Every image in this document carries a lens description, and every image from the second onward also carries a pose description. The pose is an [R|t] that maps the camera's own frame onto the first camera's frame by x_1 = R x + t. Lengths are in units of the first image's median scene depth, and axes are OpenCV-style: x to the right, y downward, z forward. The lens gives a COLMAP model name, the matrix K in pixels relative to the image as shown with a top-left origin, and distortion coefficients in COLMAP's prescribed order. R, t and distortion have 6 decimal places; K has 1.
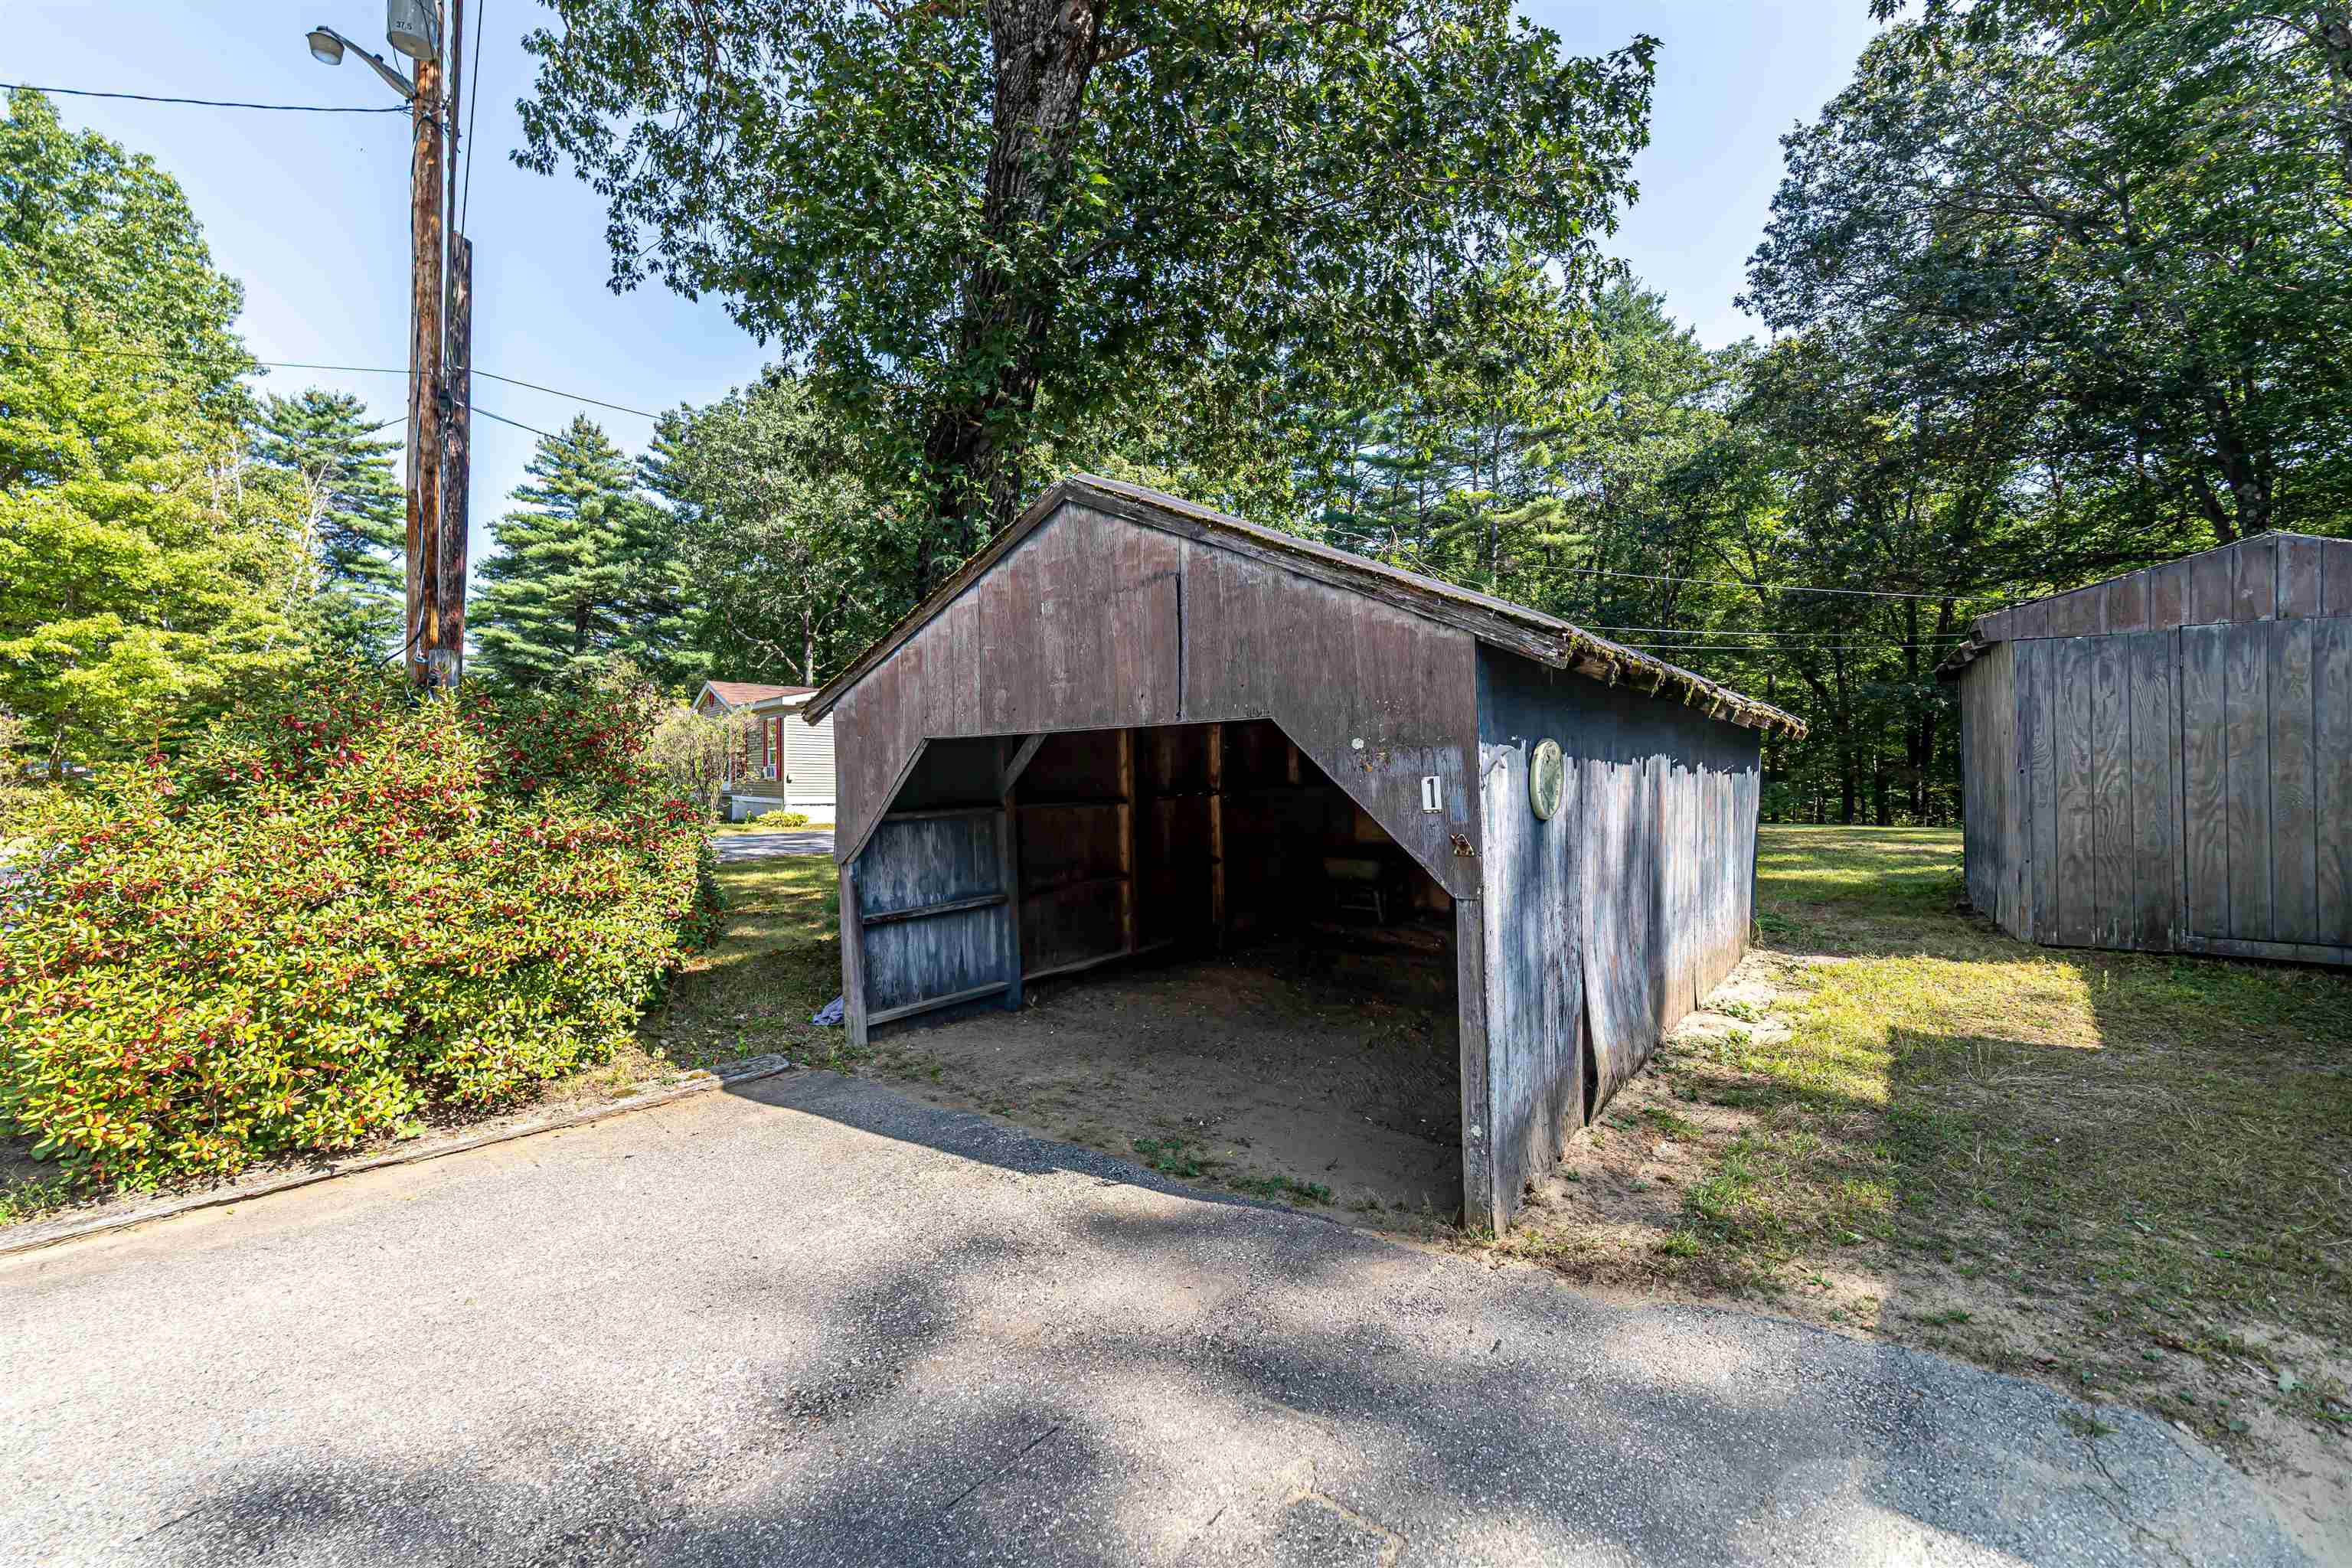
lens RADIAL K [[1029.9, 0, 1168.6], [0, 1029.9, 776.8], [0, 0, 1]] dist [0.002922, -0.000574]
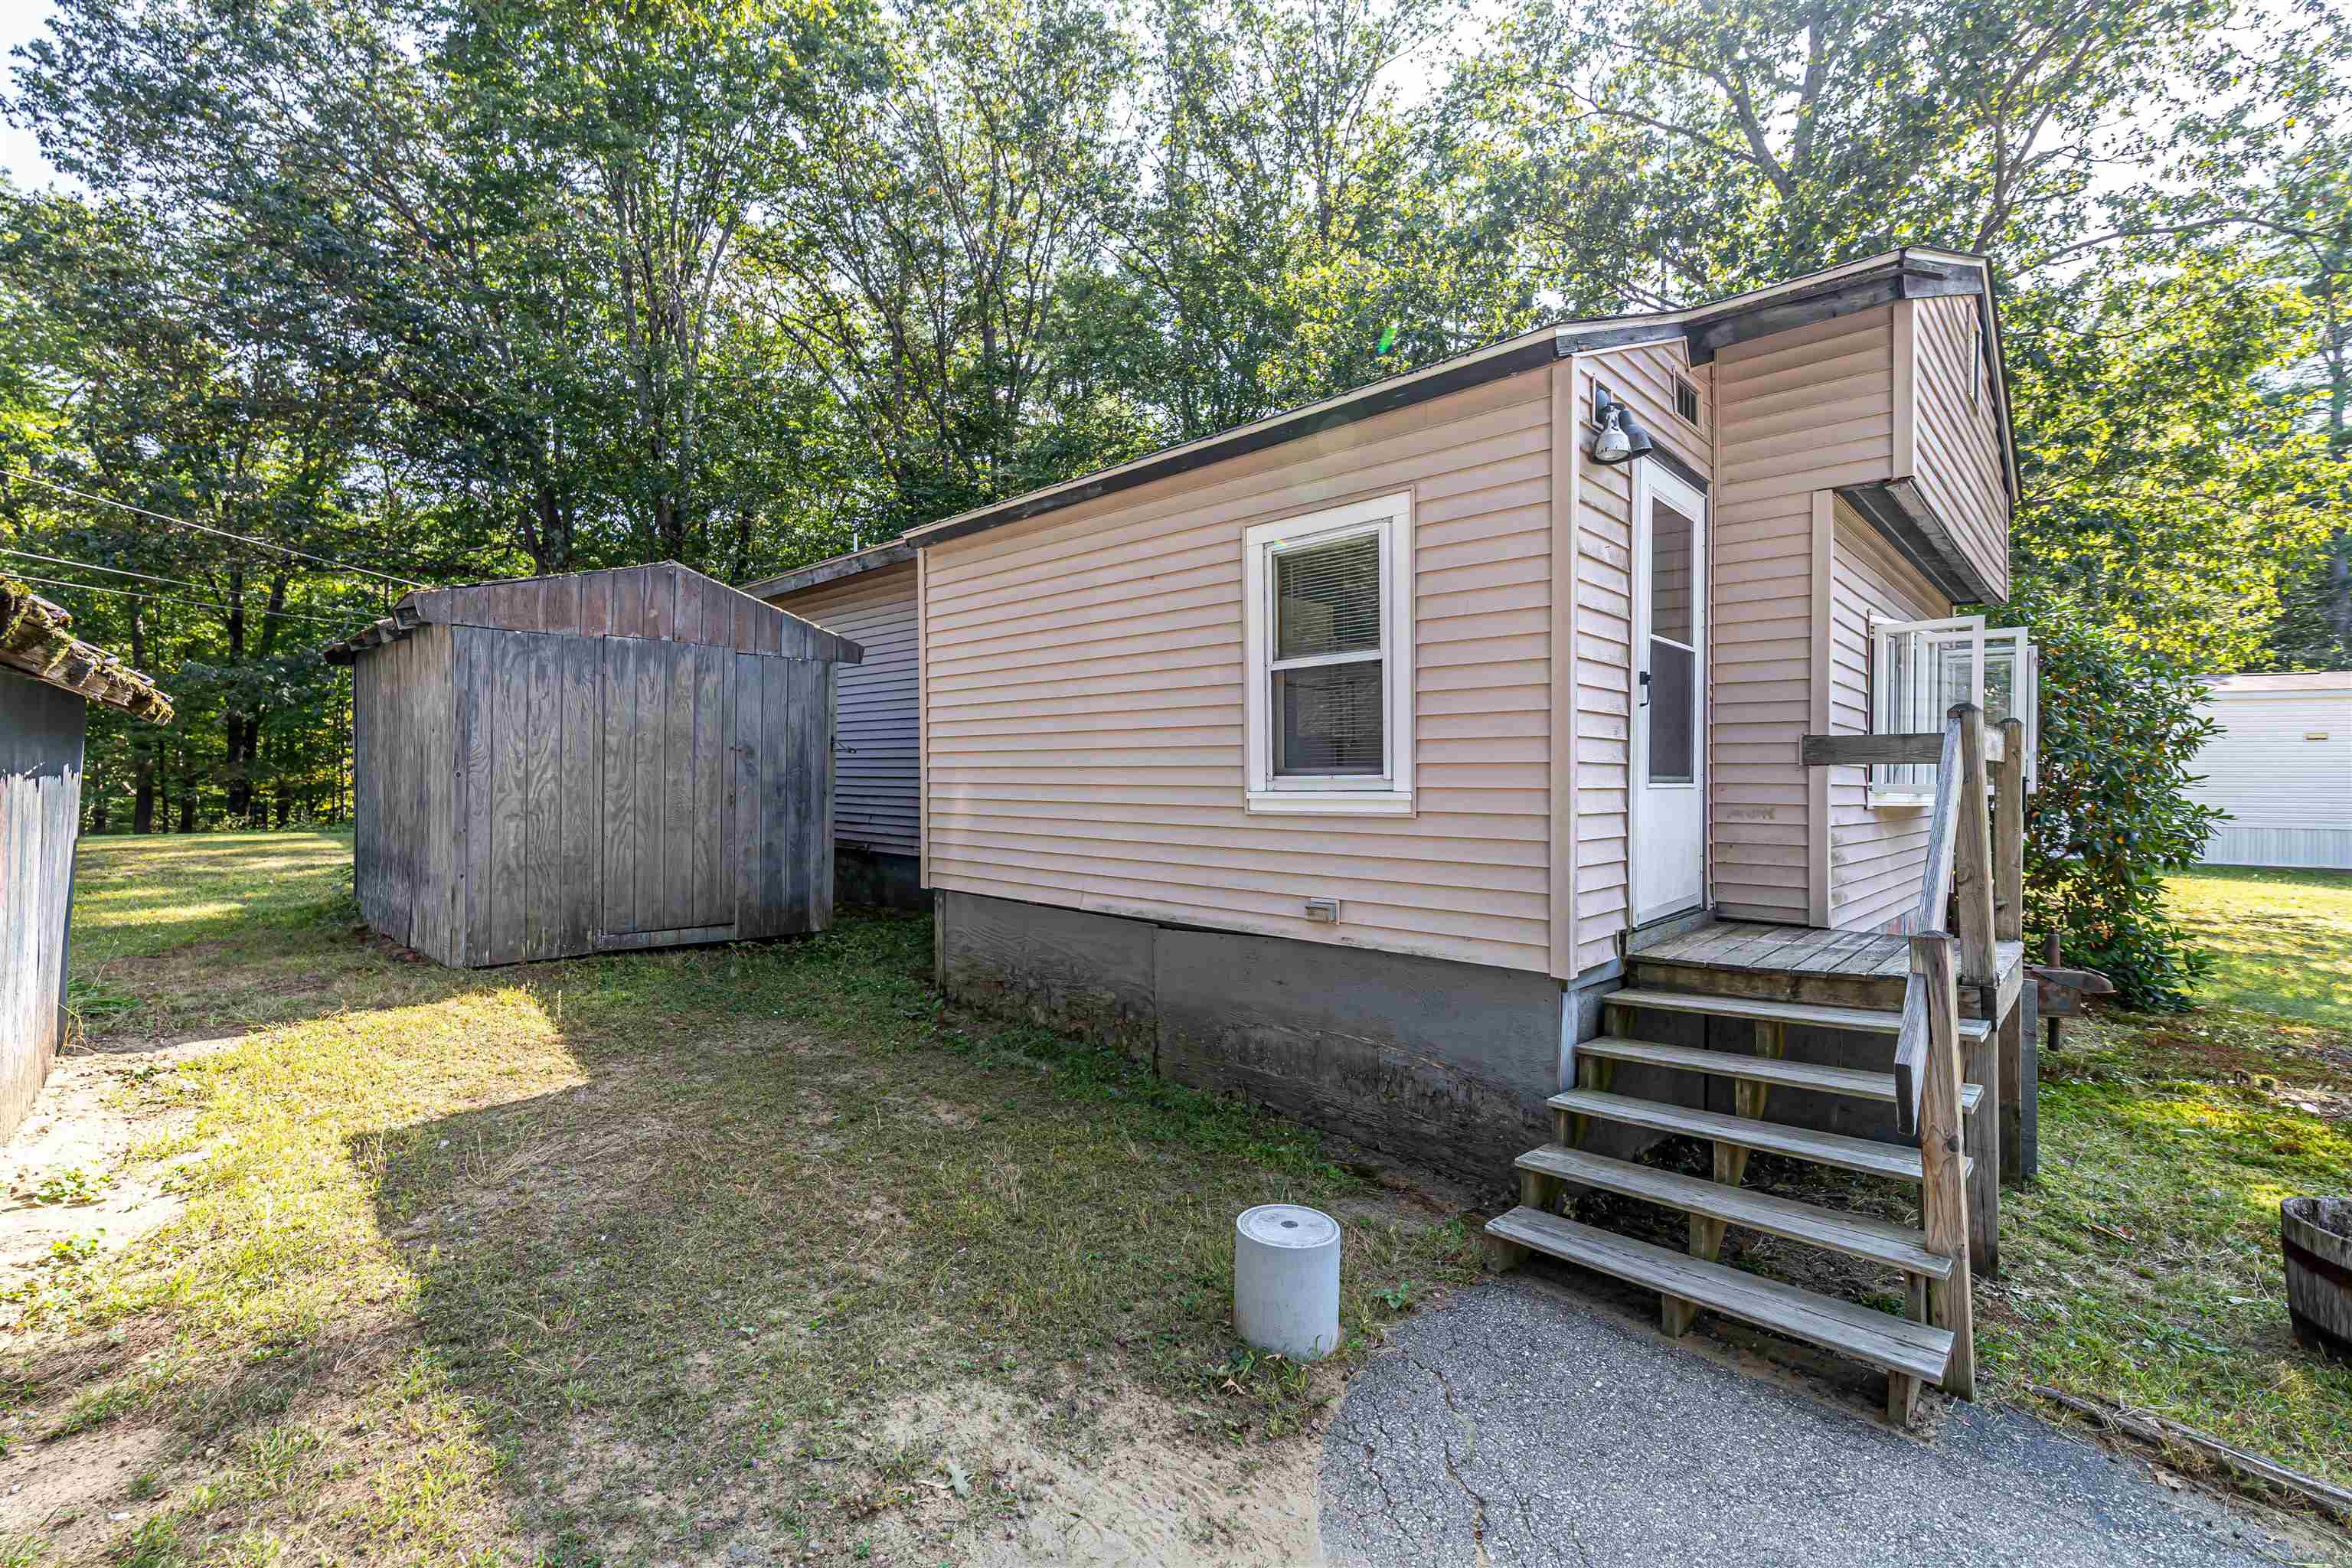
lens RADIAL K [[1029.9, 0, 1201.3], [0, 1029.9, 760.5], [0, 0, 1]] dist [0.002922, -0.000574]
pose [[0.185693, 0.020520, 0.982393, 0.053640], [-0.009510, 0.999773, -0.019085, -0.004439], [-0.982562, -0.005799, 0.185846, 0.144880]]
